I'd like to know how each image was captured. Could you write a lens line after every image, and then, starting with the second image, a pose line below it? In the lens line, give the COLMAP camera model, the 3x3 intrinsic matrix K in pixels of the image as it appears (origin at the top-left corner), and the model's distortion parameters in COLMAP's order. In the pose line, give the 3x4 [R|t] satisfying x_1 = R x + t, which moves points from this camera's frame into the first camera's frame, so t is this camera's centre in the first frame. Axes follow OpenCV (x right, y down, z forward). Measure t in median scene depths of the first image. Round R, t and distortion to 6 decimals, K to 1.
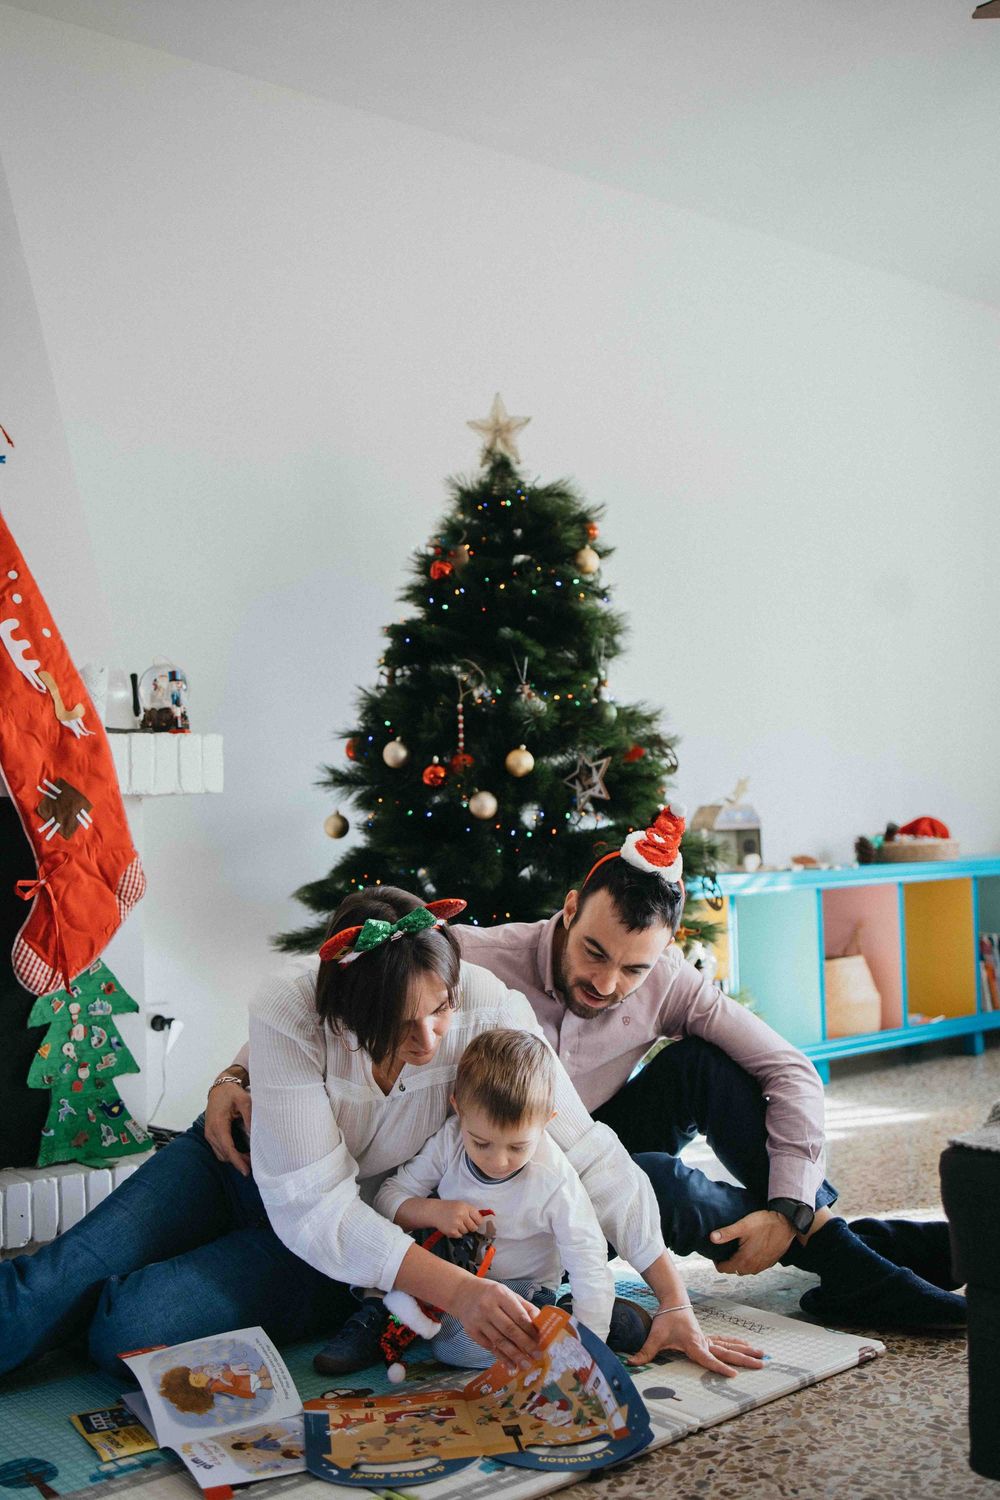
lens RADIAL K [[1523.0, 0, 505.9], [0, 1523.0, 758.8], [0, 0, 1]] dist [-0.049274, 0.000000]
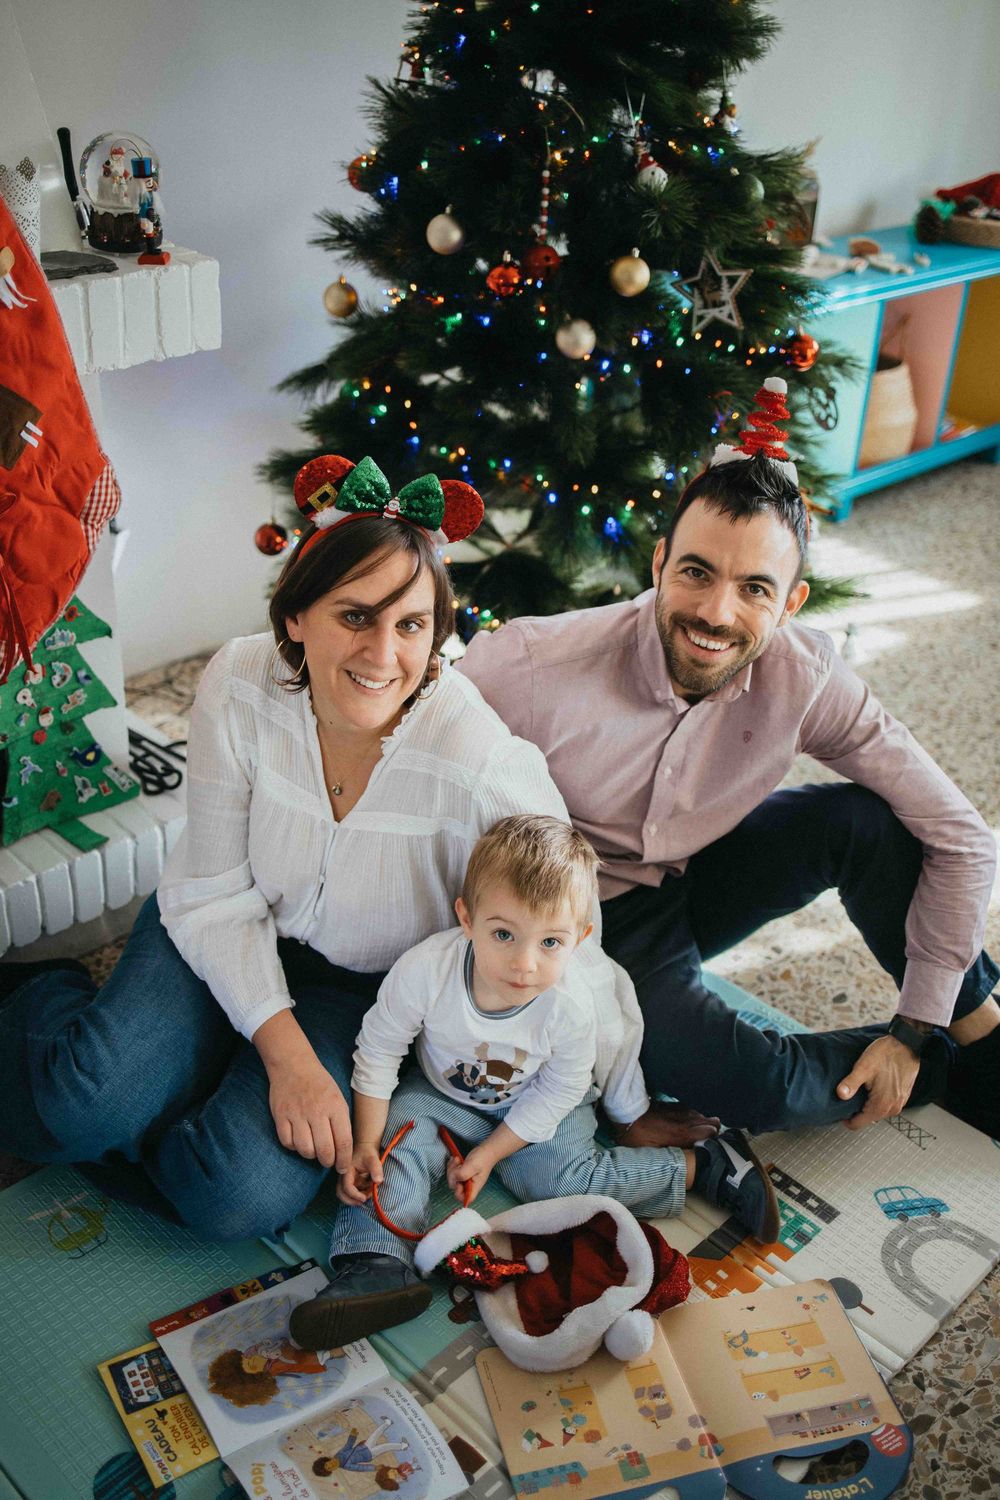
lens RADIAL K [[1523.0, 0, 507.1], [0, 1523.0, 756.8], [0, 0, 1]] dist [-0.049274, 0.000000]
pose [[0.990905, 0.014853, 0.133745, -0.151755], [-0.086963, 0.829152, 0.552217, -0.215340], [-0.102692, -0.558826, 0.822902, 0.342814]]
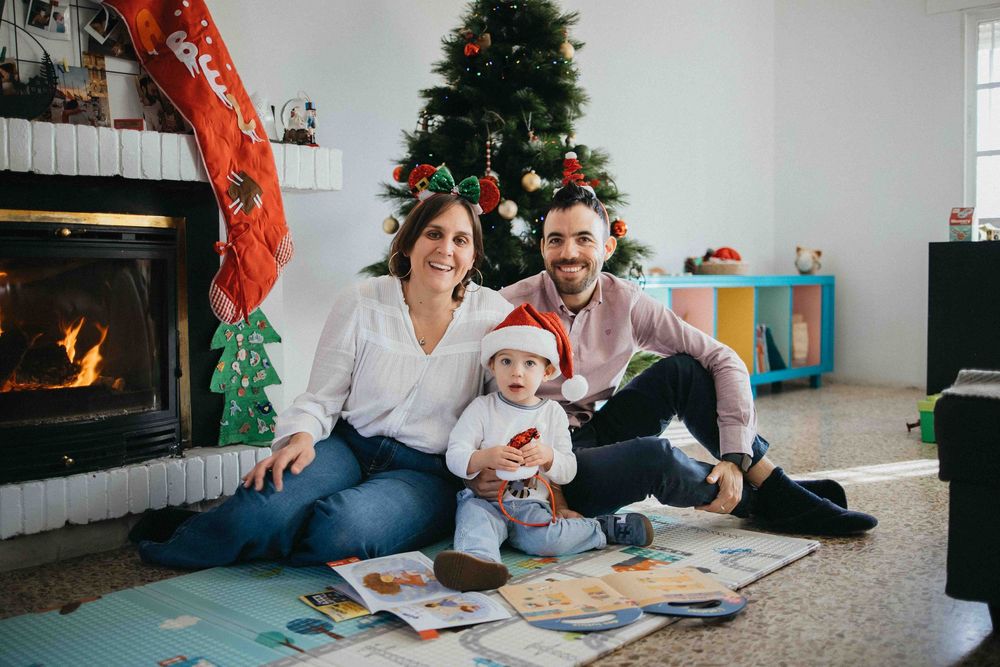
lens RADIAL K [[1015.3, 0, 497.0], [0, 1015.3, 332.9], [0, 0, 1]] dist [-0.049274, 0.000000]
pose [[0.987588, 0.017074, 0.156134, -0.194068], [-0.031859, 0.995185, 0.092690, 0.064112], [-0.153800, -0.096513, 0.983377, 0.027472]]
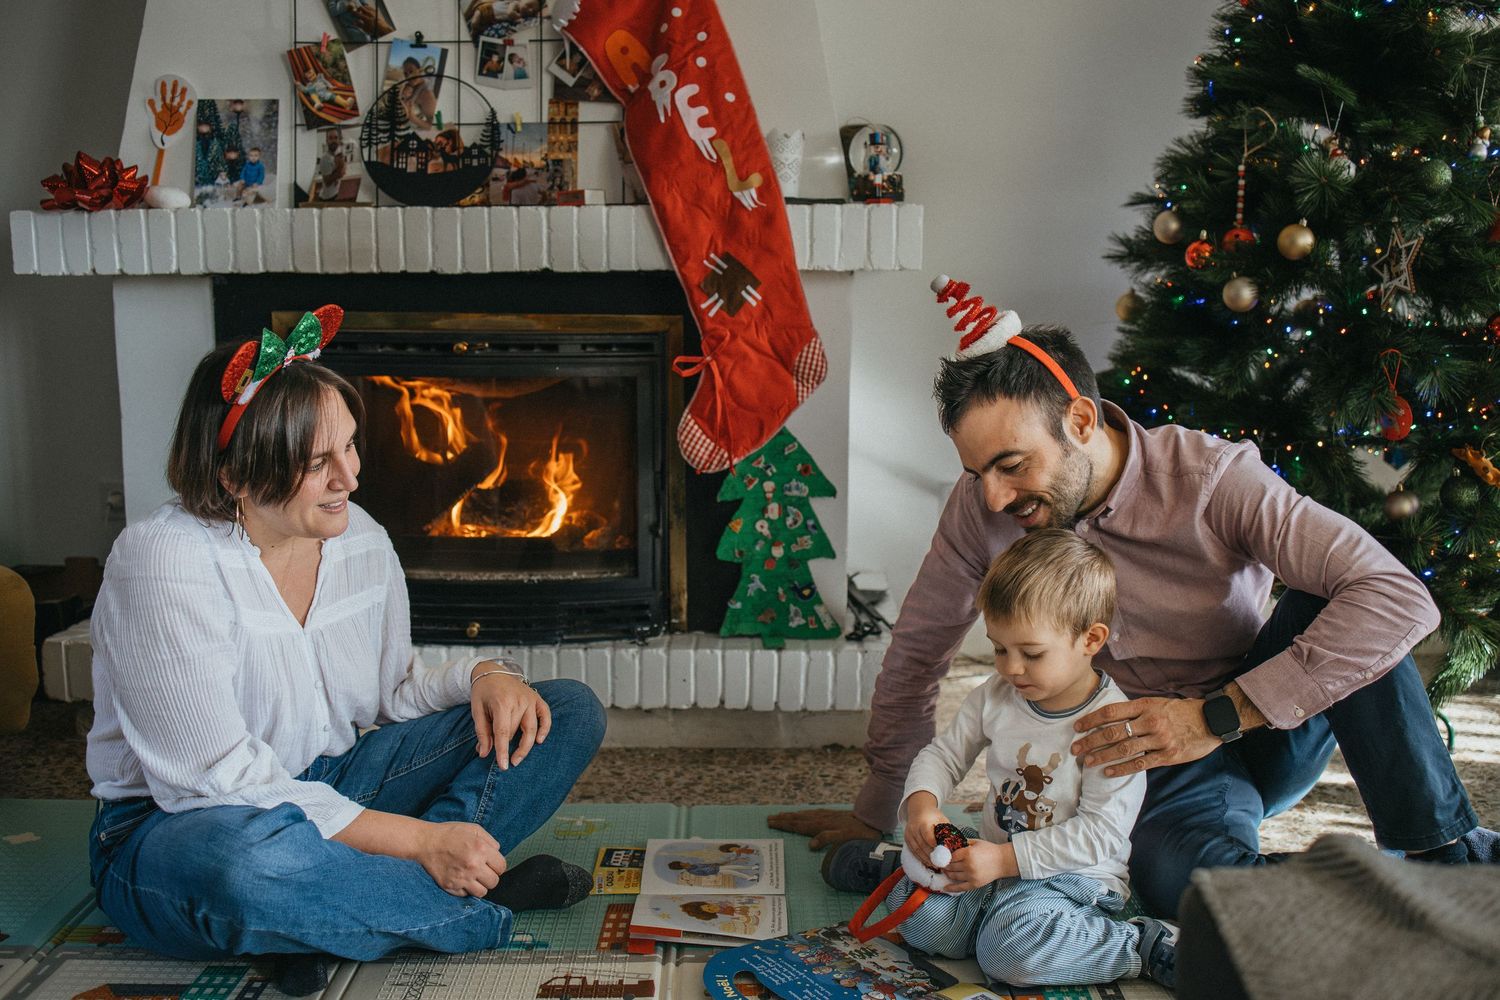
lens RADIAL K [[1530.1, 0, 755.3], [0, 1530.1, 500.5], [0, 0, 1]] dist [-0.039522, 0.000000]
pose [[0.785351, 0.124713, -0.606358, 0.313609], [-0.000898, 0.979726, 0.200342, -0.026185], [0.619050, -0.156795, 0.769540, 0.224536]]
